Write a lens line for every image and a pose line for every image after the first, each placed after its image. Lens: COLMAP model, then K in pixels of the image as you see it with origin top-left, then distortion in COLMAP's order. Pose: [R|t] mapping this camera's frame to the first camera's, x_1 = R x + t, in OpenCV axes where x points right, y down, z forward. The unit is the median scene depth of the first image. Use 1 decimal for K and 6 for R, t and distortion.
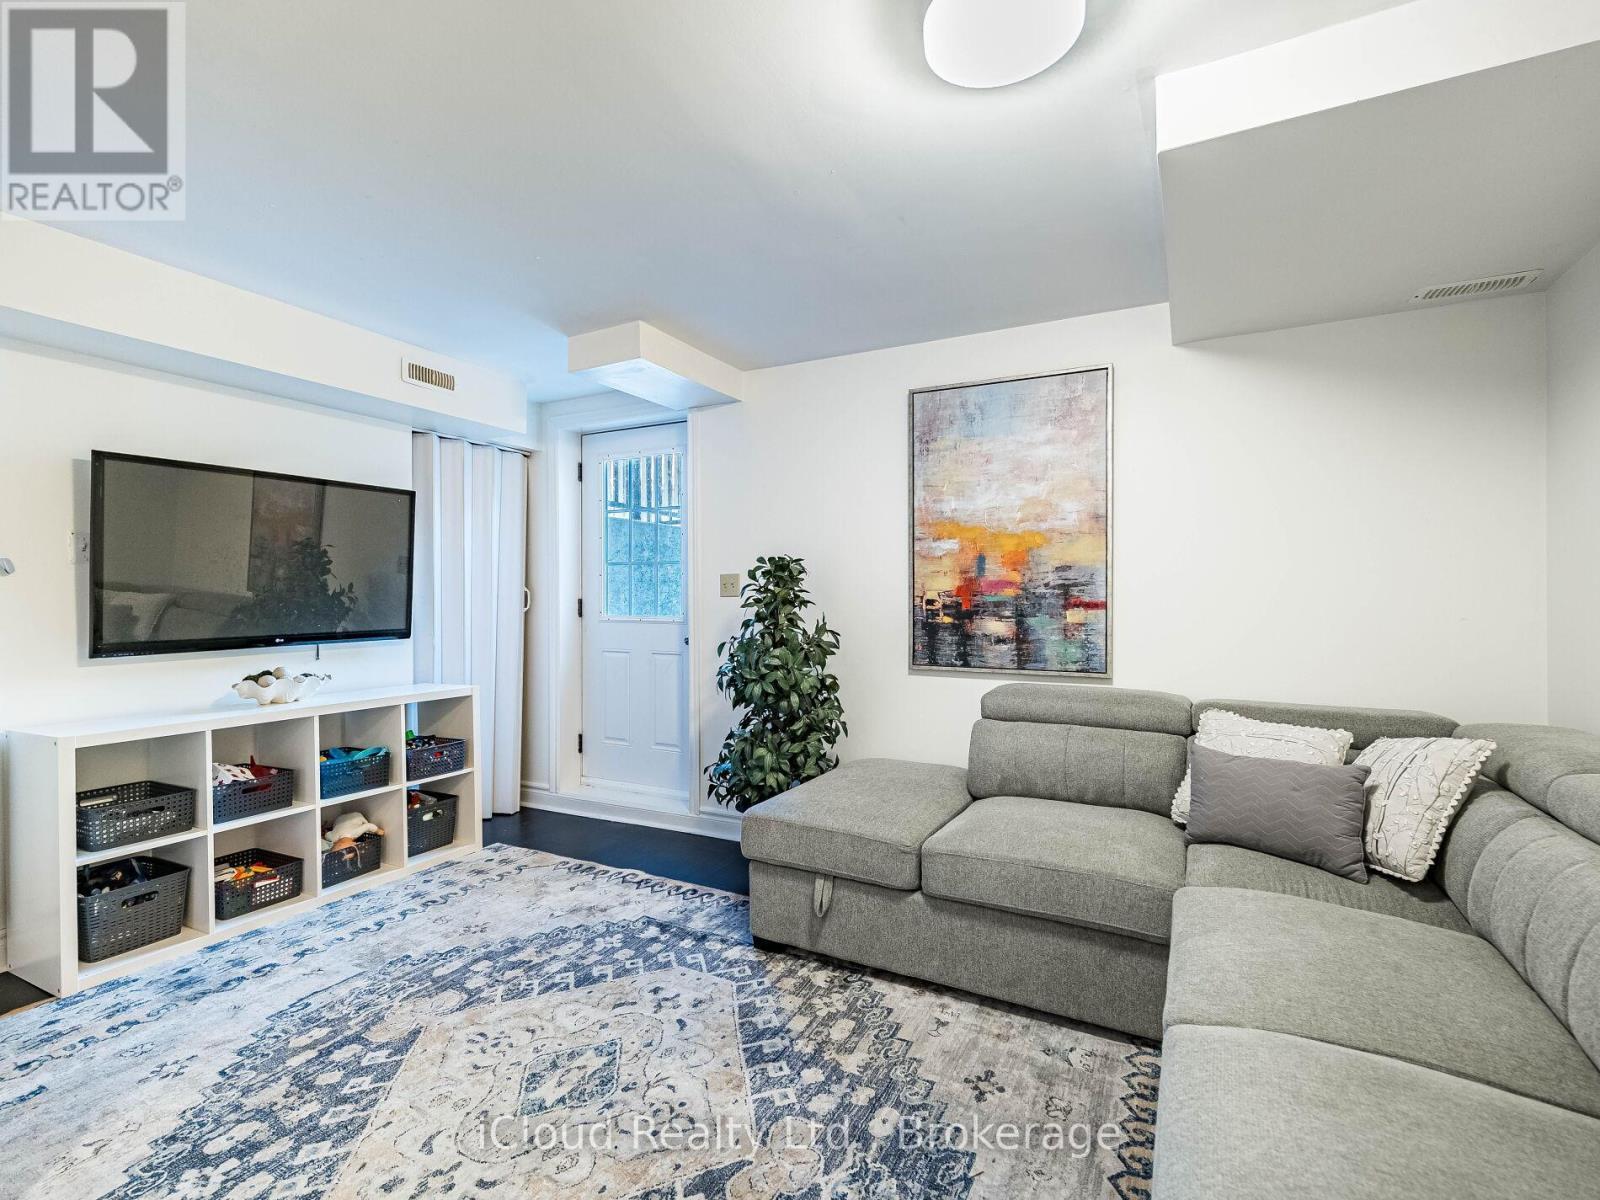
lens RADIAL K [[742.6, 0, 800.0], [0, 742.6, 600.0], [0, 0, 1]] dist [0.000367, -0.000682]
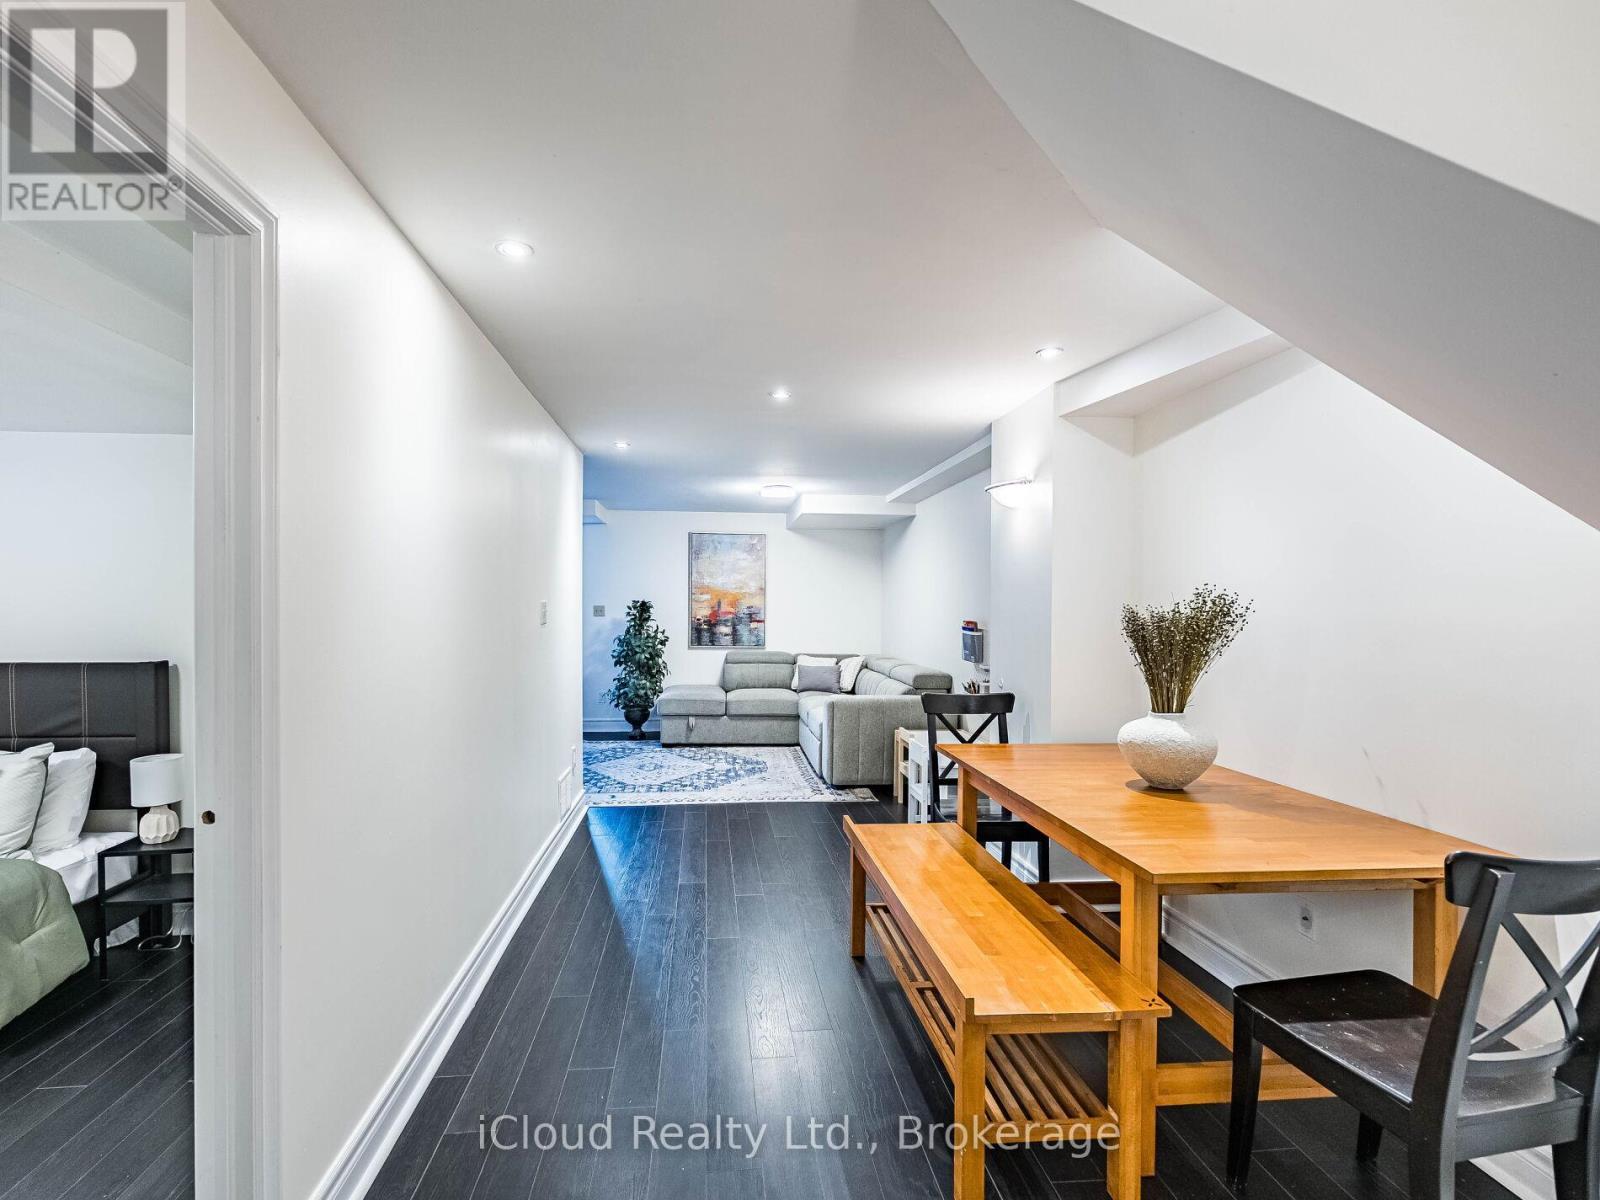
lens RADIAL K [[742.6, 0, 800.0], [0, 742.6, 600.0], [0, 0, 1]] dist [0.000367, -0.000682]
pose [[0.819394, 0.010276, 0.573139, -1.018466], [-0.011555, 0.999932, -0.001409, -0.066639], [-0.573115, -0.005468, 0.819457, -1.280470]]
